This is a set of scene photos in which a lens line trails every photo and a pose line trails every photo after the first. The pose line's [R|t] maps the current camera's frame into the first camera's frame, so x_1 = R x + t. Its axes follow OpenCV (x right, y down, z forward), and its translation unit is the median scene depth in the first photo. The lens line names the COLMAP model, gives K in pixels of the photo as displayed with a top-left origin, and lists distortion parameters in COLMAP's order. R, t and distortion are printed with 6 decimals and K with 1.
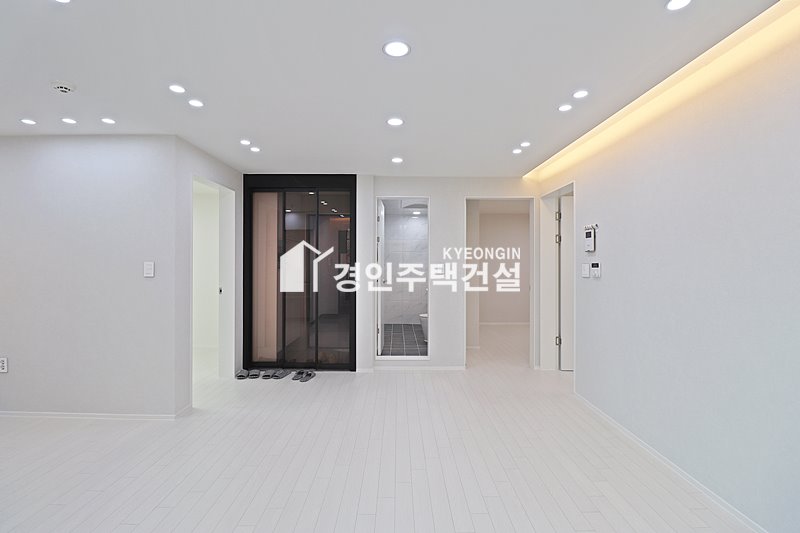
lens RADIAL K [[367.5, 0, 398.3], [0, 367.5, 262.8], [0, 0, 1]] dist [-0.002319, -0.012633]
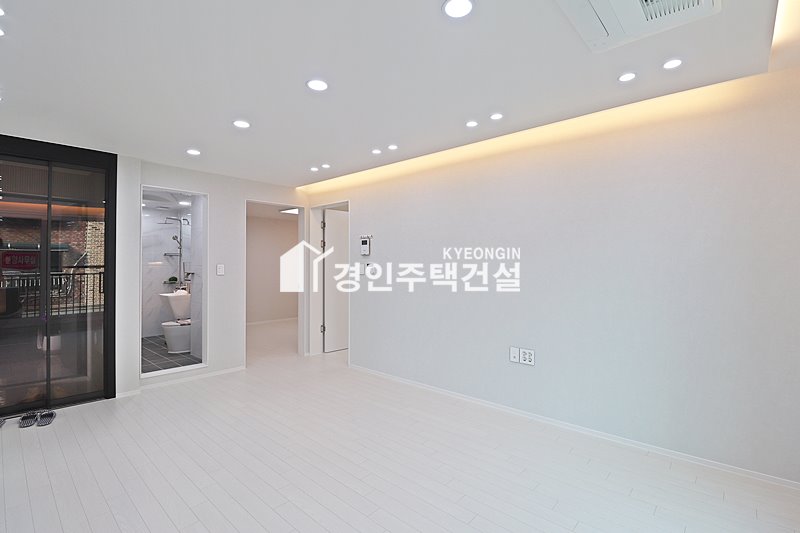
lens RADIAL K [[367.5, 0, 397.7], [0, 367.5, 262.6], [0, 0, 1]] dist [-0.002319, -0.012633]
pose [[0.685172, 0.004555, 0.728367, -0.275446], [0.000381, 0.999978, -0.006613, 0.004169], [-0.728382, 0.004809, 0.685155, -0.003807]]
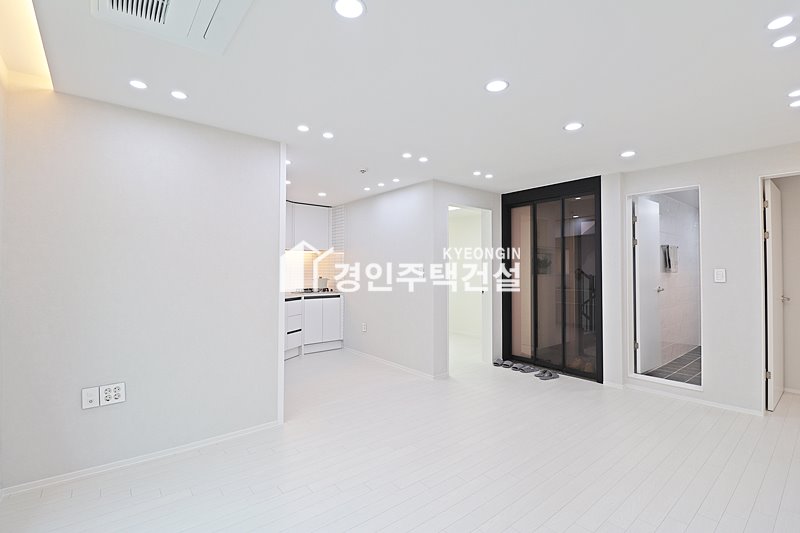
lens RADIAL K [[367.5, 0, 401.6], [0, 367.5, 265.6], [0, 0, 1]] dist [-0.002319, -0.012633]
pose [[0.625686, -0.010133, -0.780009, 0.298346], [0.001899, 0.999932, -0.011467, 0.001872], [0.780072, 0.005694, 0.625663, 0.005780]]
